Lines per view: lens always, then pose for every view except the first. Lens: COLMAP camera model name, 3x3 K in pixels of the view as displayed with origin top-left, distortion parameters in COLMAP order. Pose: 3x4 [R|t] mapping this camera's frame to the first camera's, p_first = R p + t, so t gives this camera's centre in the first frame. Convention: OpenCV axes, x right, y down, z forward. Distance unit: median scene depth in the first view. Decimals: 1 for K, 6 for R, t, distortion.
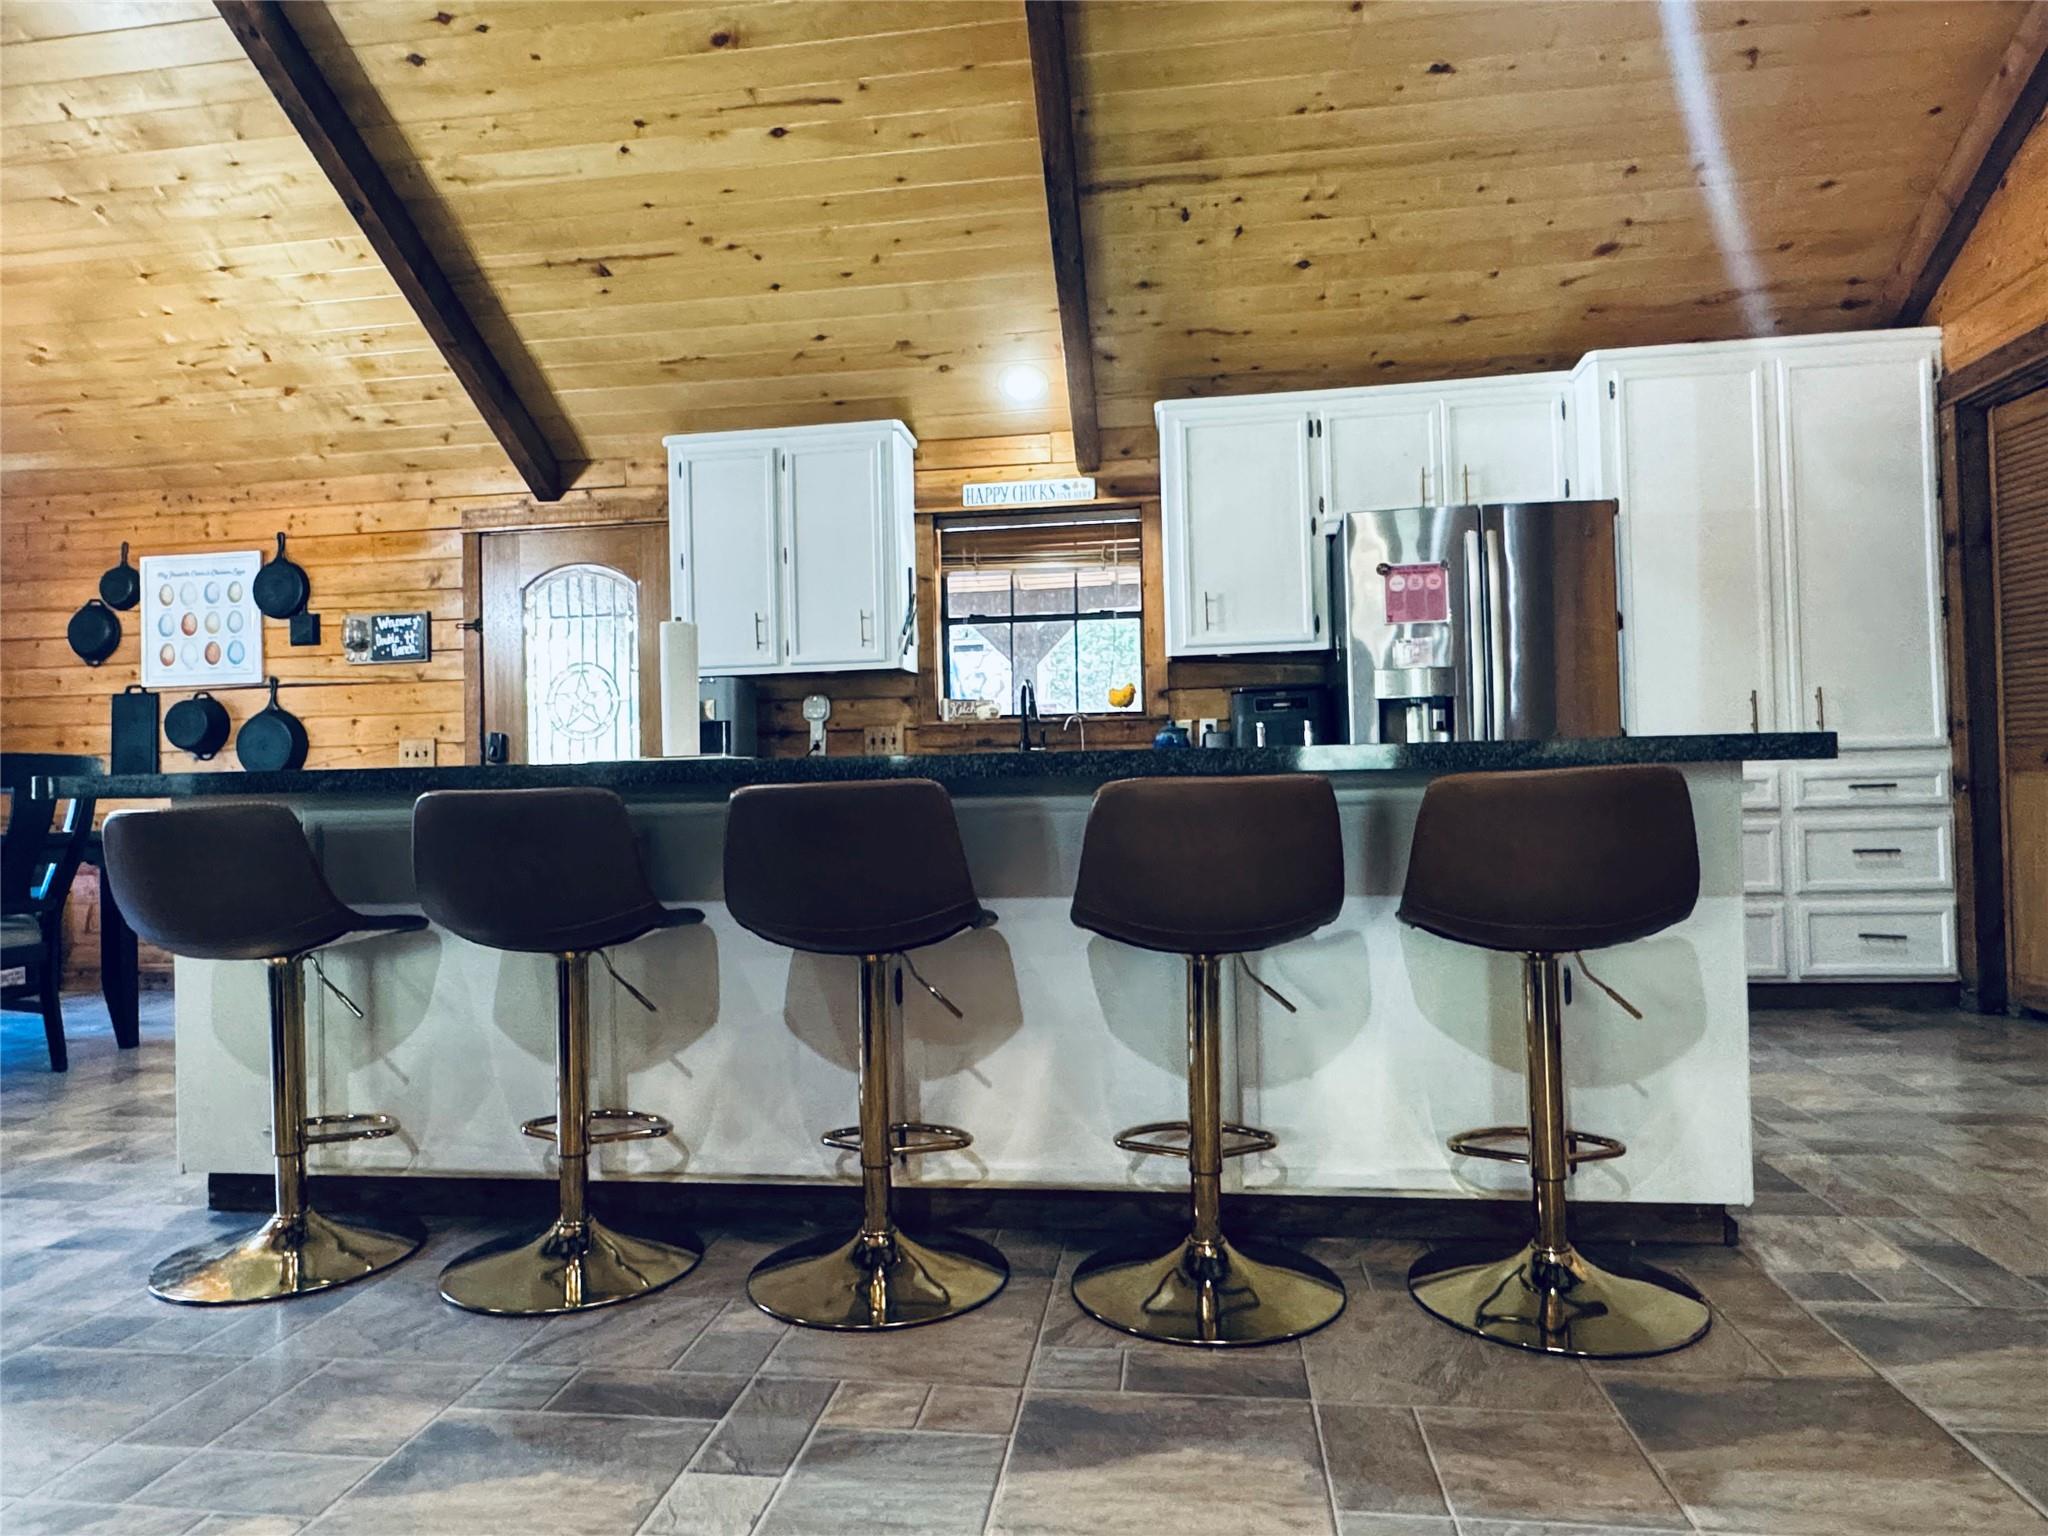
lens RADIAL K [[1259.0, 0, 1024.4], [0, 1259.0, 754.5], [0, 0, 1]] dist [-0.000687, 0.000303]
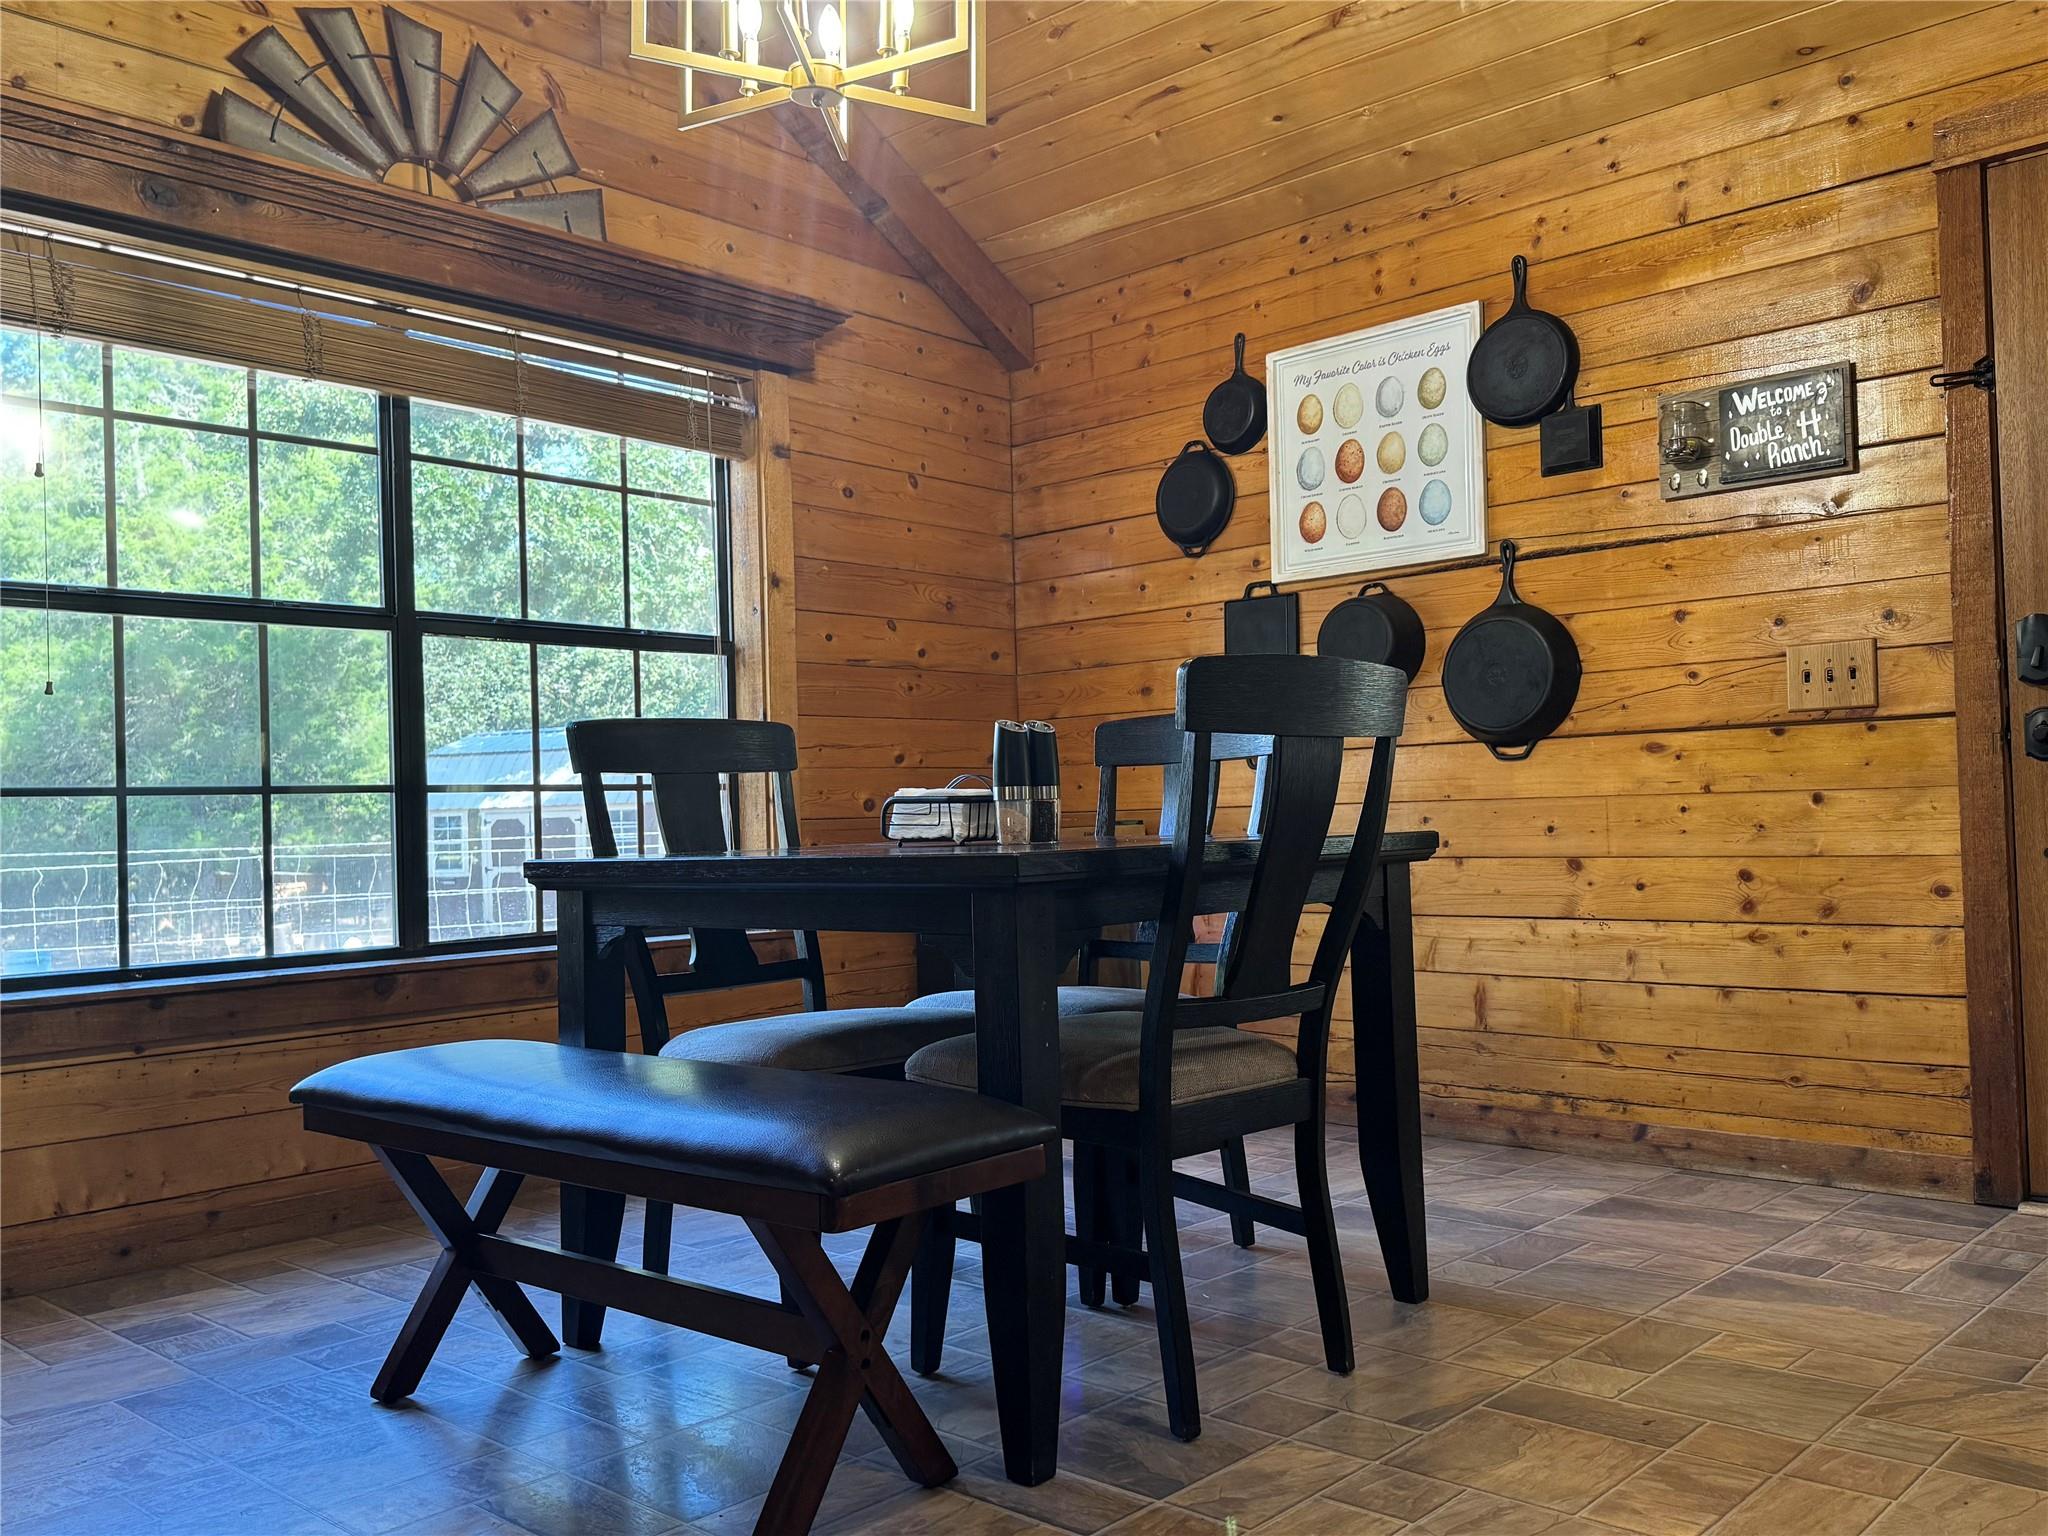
lens RADIAL K [[1727.8, 0, 1025.5], [0, 1727.8, 774.0], [0, 0, 1]] dist [0.008554, -0.006655]
pose [[0.813356, -0.013238, -0.581616, -0.344285], [0.027680, 0.999489, 0.015960, 0.017316], [0.581107, -0.029080, 0.813307, 0.301462]]
